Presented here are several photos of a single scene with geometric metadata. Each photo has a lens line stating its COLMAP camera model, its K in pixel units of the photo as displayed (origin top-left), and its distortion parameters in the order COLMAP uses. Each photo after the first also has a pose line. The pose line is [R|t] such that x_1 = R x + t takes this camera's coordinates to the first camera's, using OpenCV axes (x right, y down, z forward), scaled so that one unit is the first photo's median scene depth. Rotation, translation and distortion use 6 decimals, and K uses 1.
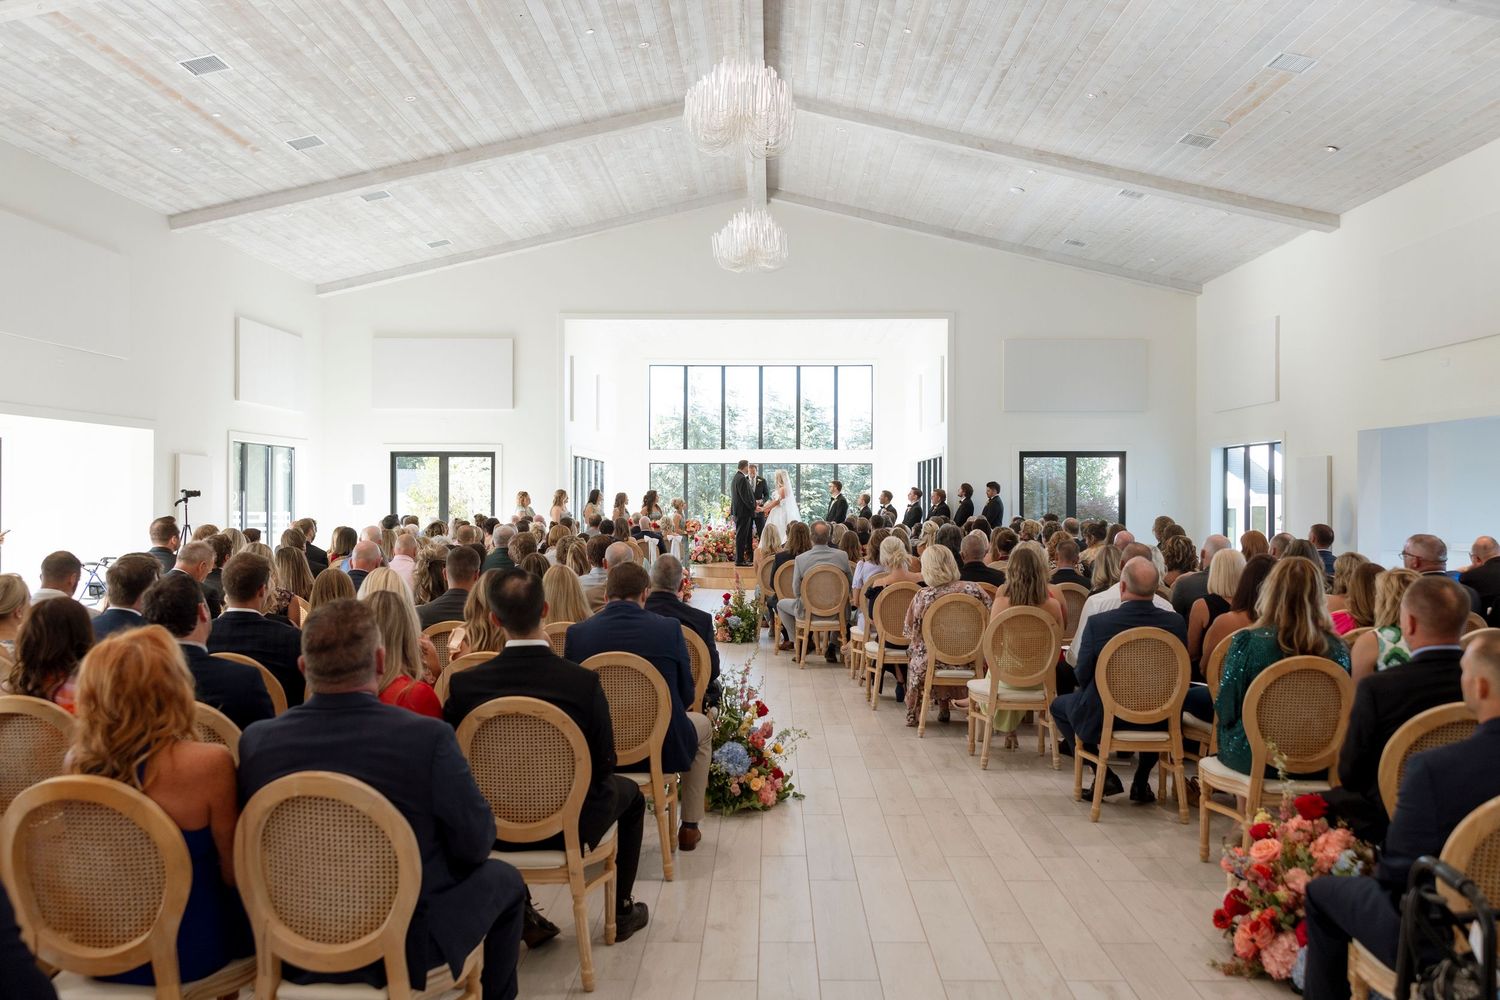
lens RADIAL K [[1185.4, 0, 750.0], [0, 1185.4, 500.0], [0, 0, 1]] dist [0.001147, 0.000024]
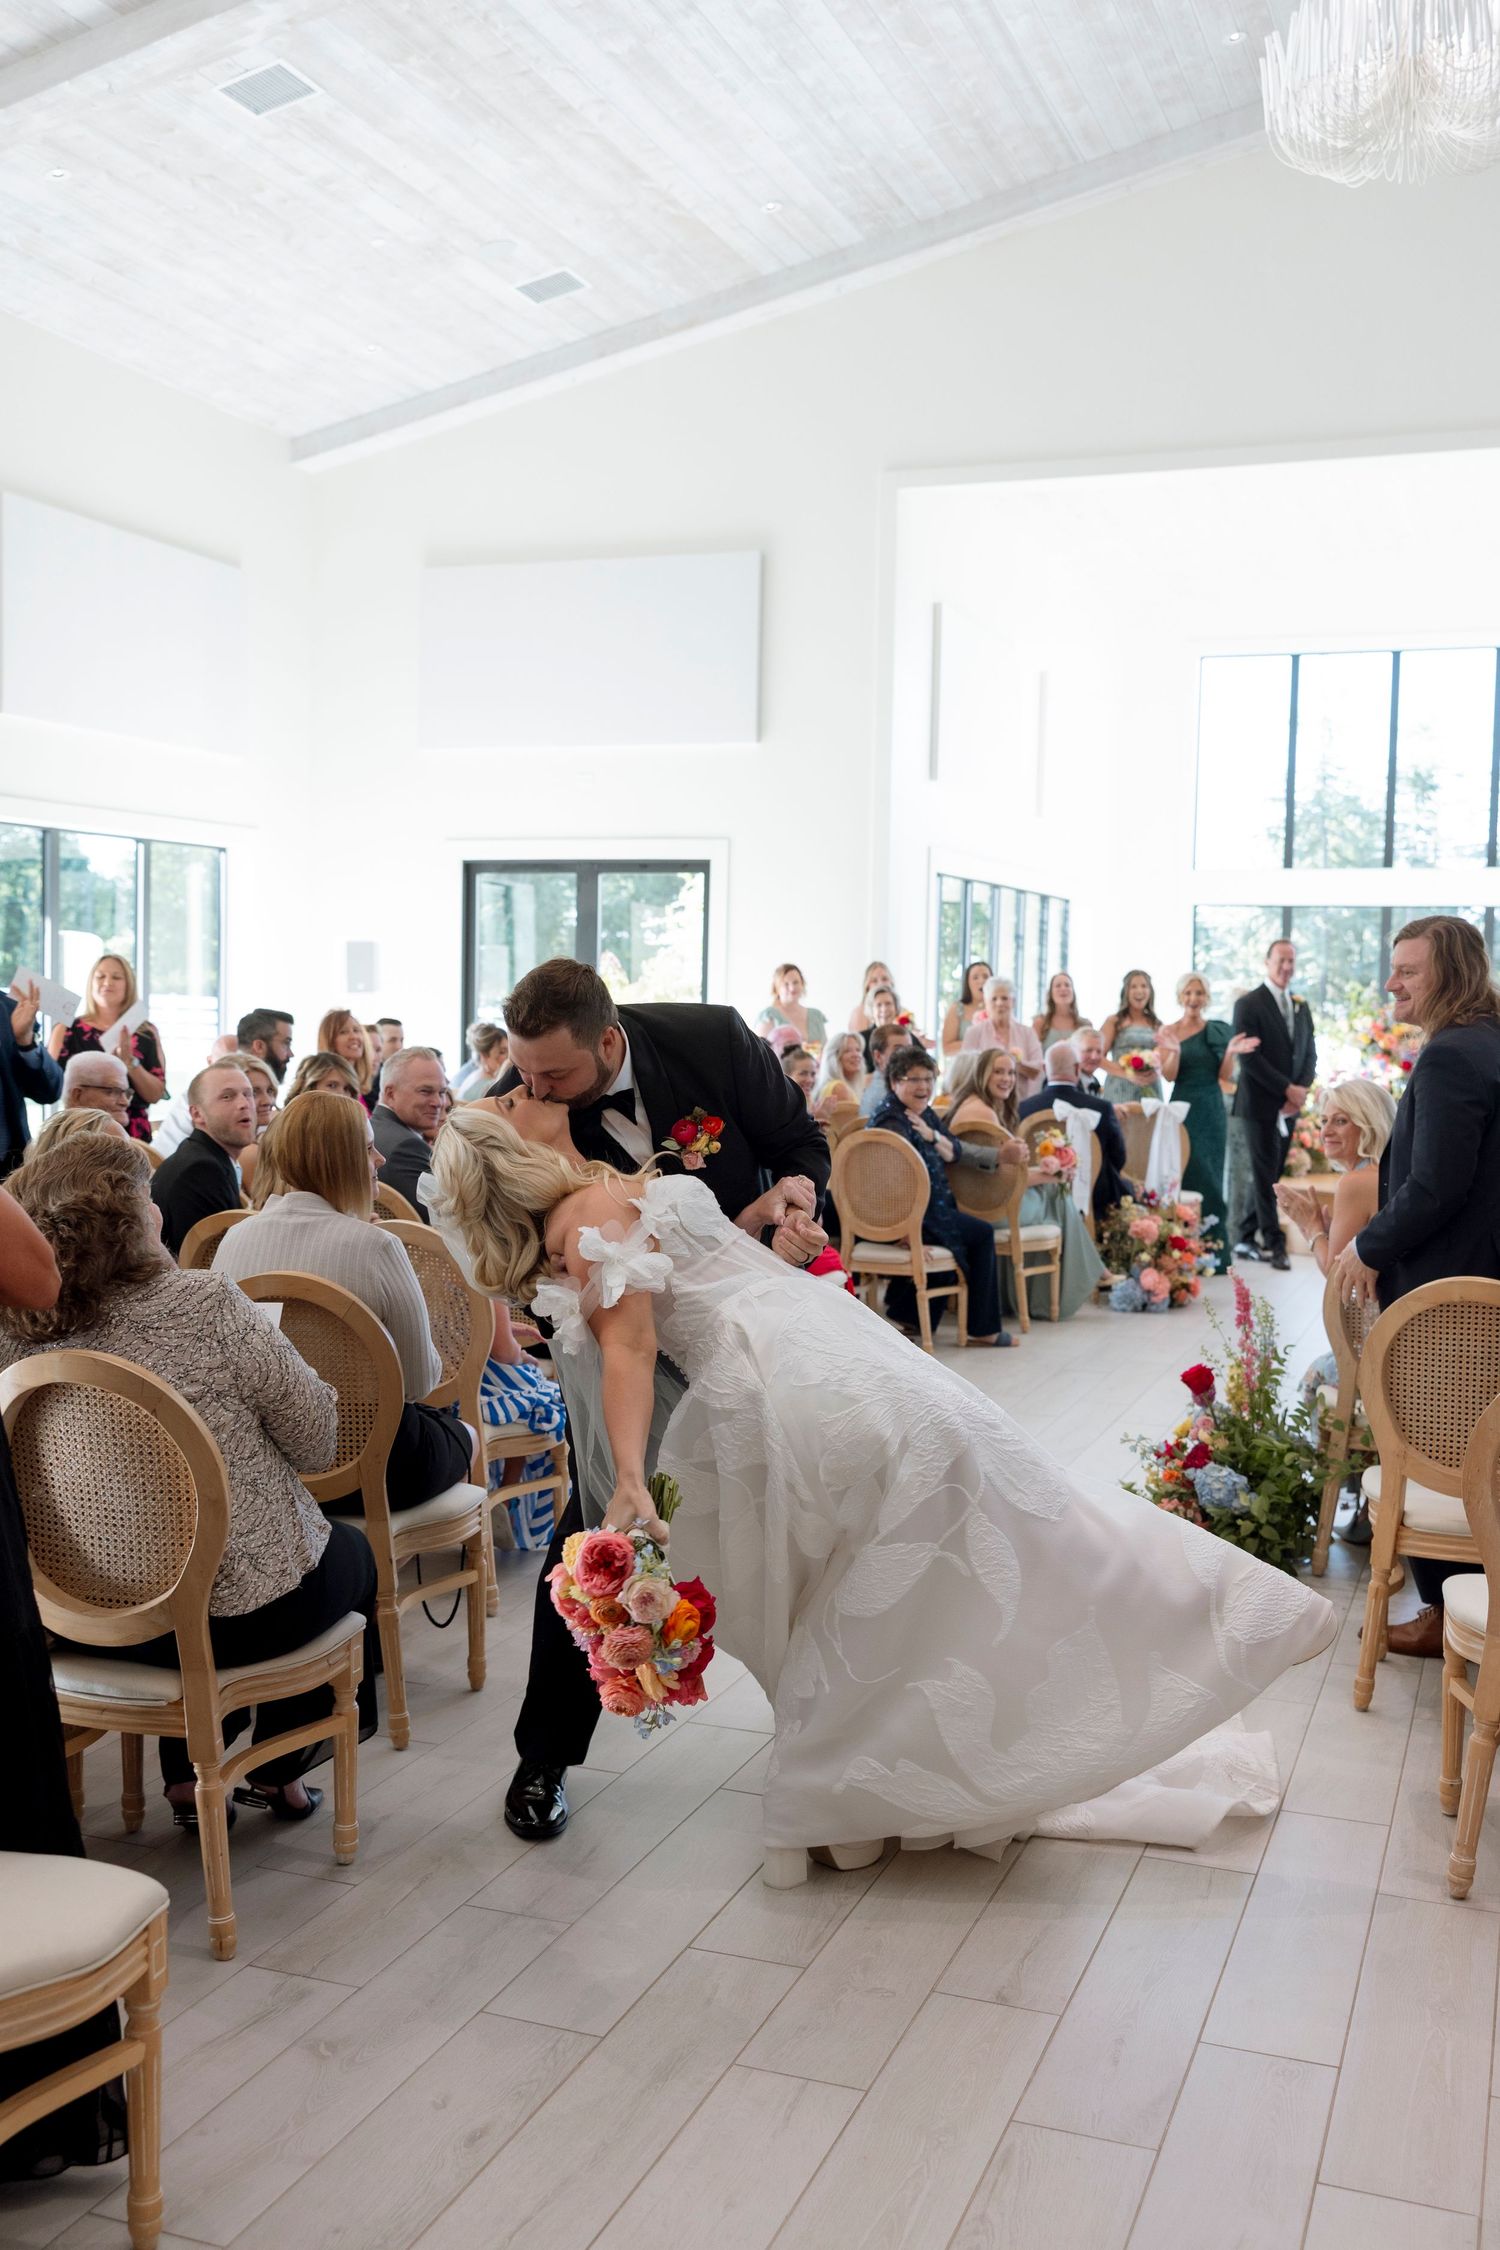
lens RADIAL K [[2059.6, 0, 750.0], [0, 2059.6, 1125.0], [0, 0, 1]] dist [-0.009044, -0.001507]
pose [[0.935750, 0.038663, -0.350538, 0.028760], [-0.017586, 0.997851, 0.063114, 0.002214], [0.352225, -0.052894, 0.934419, 0.396270]]
